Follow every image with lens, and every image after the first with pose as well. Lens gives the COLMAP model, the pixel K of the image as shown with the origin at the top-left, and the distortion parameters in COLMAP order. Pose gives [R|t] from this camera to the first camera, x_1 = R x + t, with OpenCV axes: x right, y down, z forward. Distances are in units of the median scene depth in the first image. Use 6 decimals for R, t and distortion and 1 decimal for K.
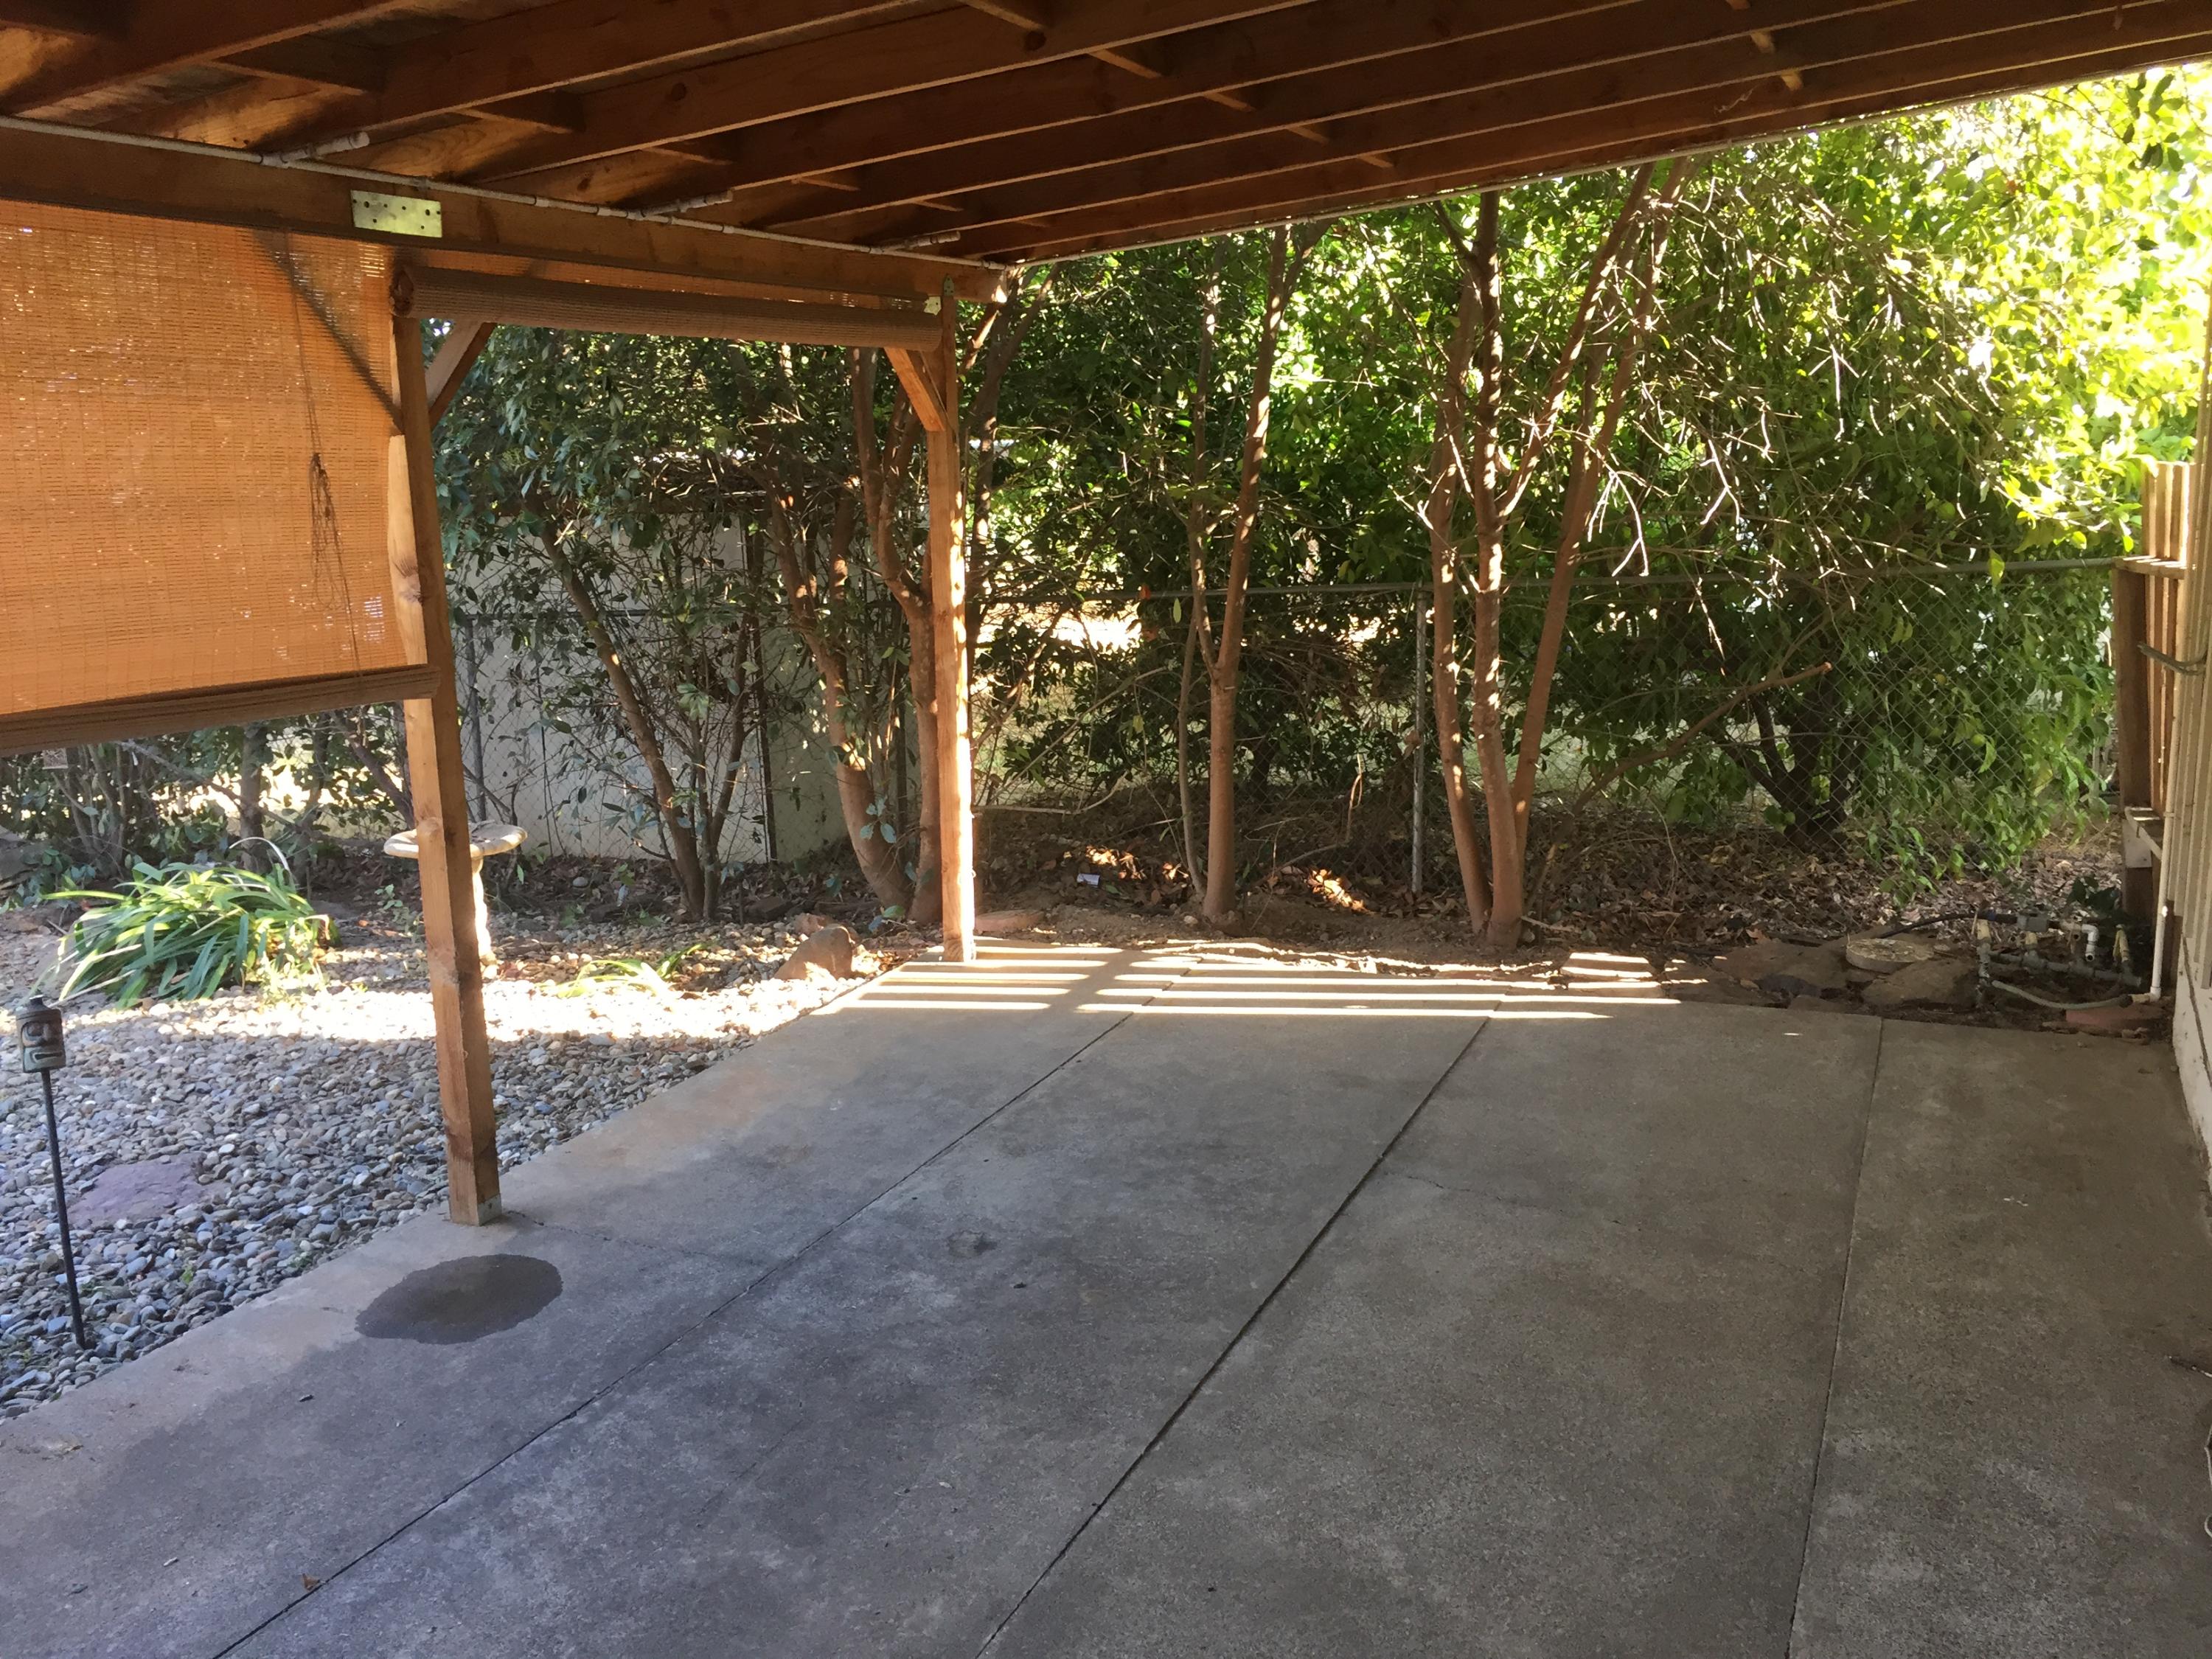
lens RADIAL K [[1875.9, 0, 1106.0], [0, 1875.9, 829.5], [0, 0, 1]] dist [0.105975, -0.104109]
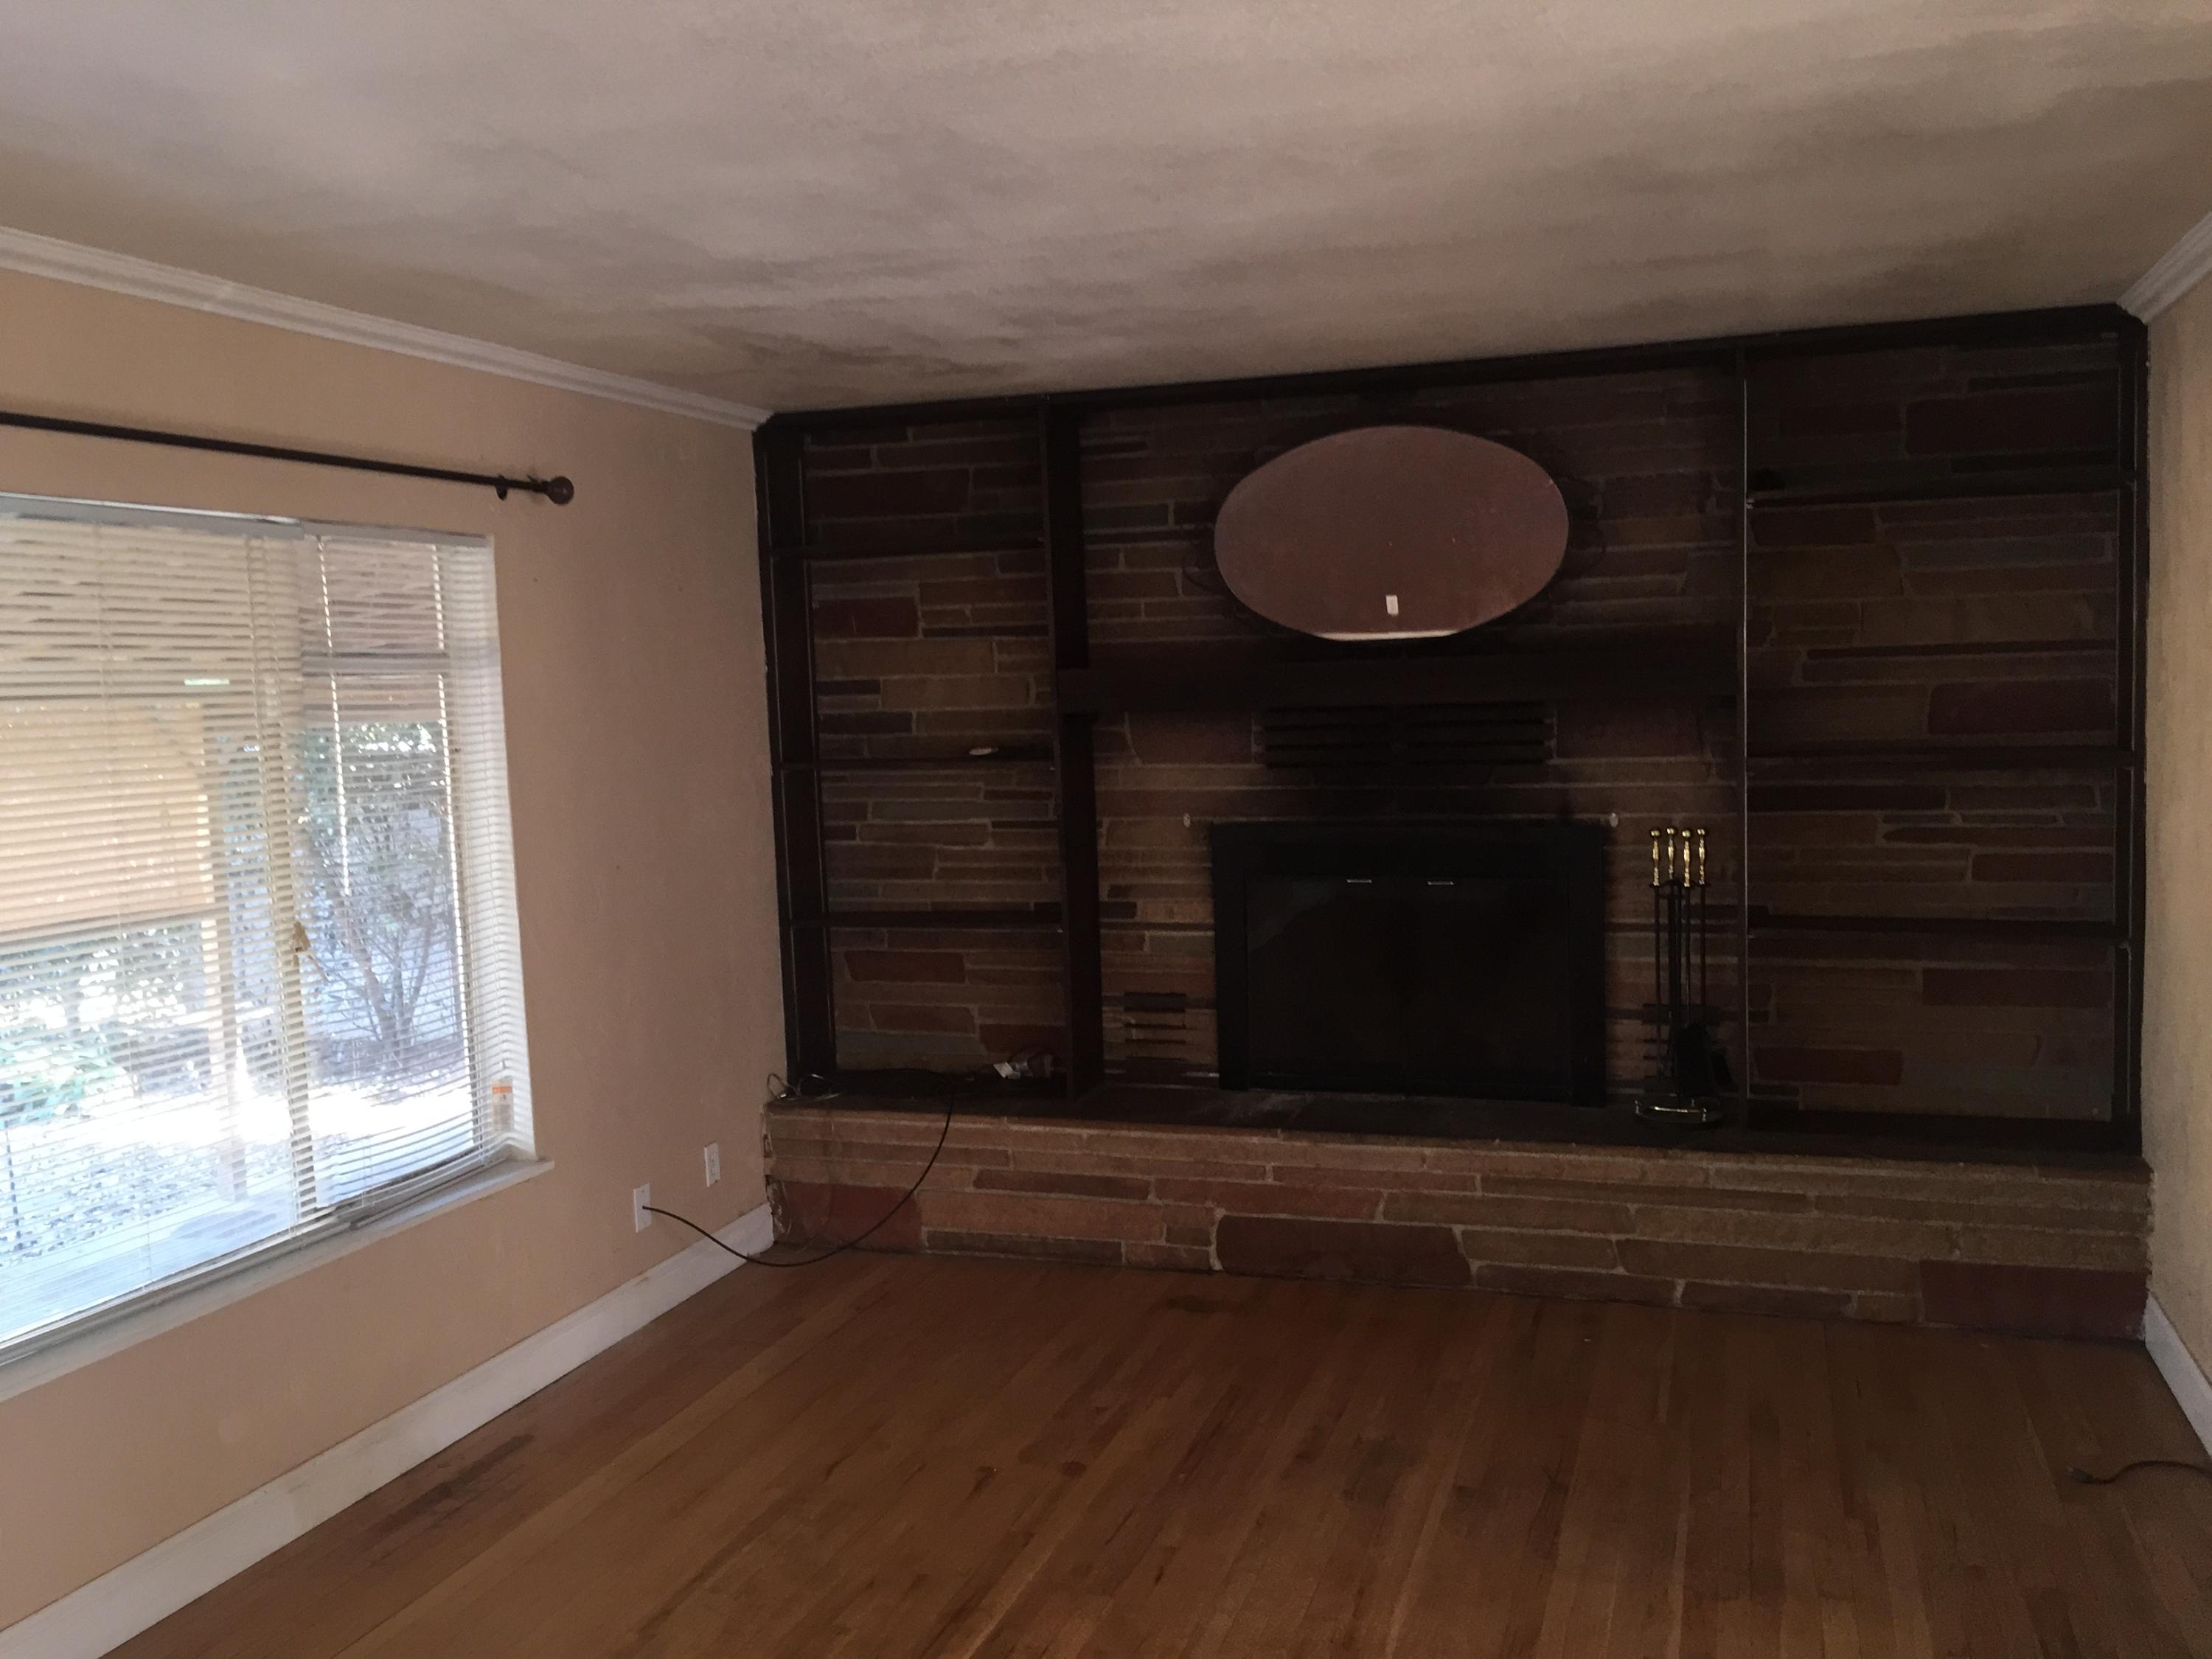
lens RADIAL K [[1875.9, 0, 1106.0], [0, 1875.9, 829.5], [0, 0, 1]] dist [0.105975, -0.104109]
pose [[0.994219, -0.016057, 0.106162, 0.192112], [0.028639, 0.992591, -0.118083, 0.053372], [-0.103479, 0.120441, 0.987312, -0.579521]]
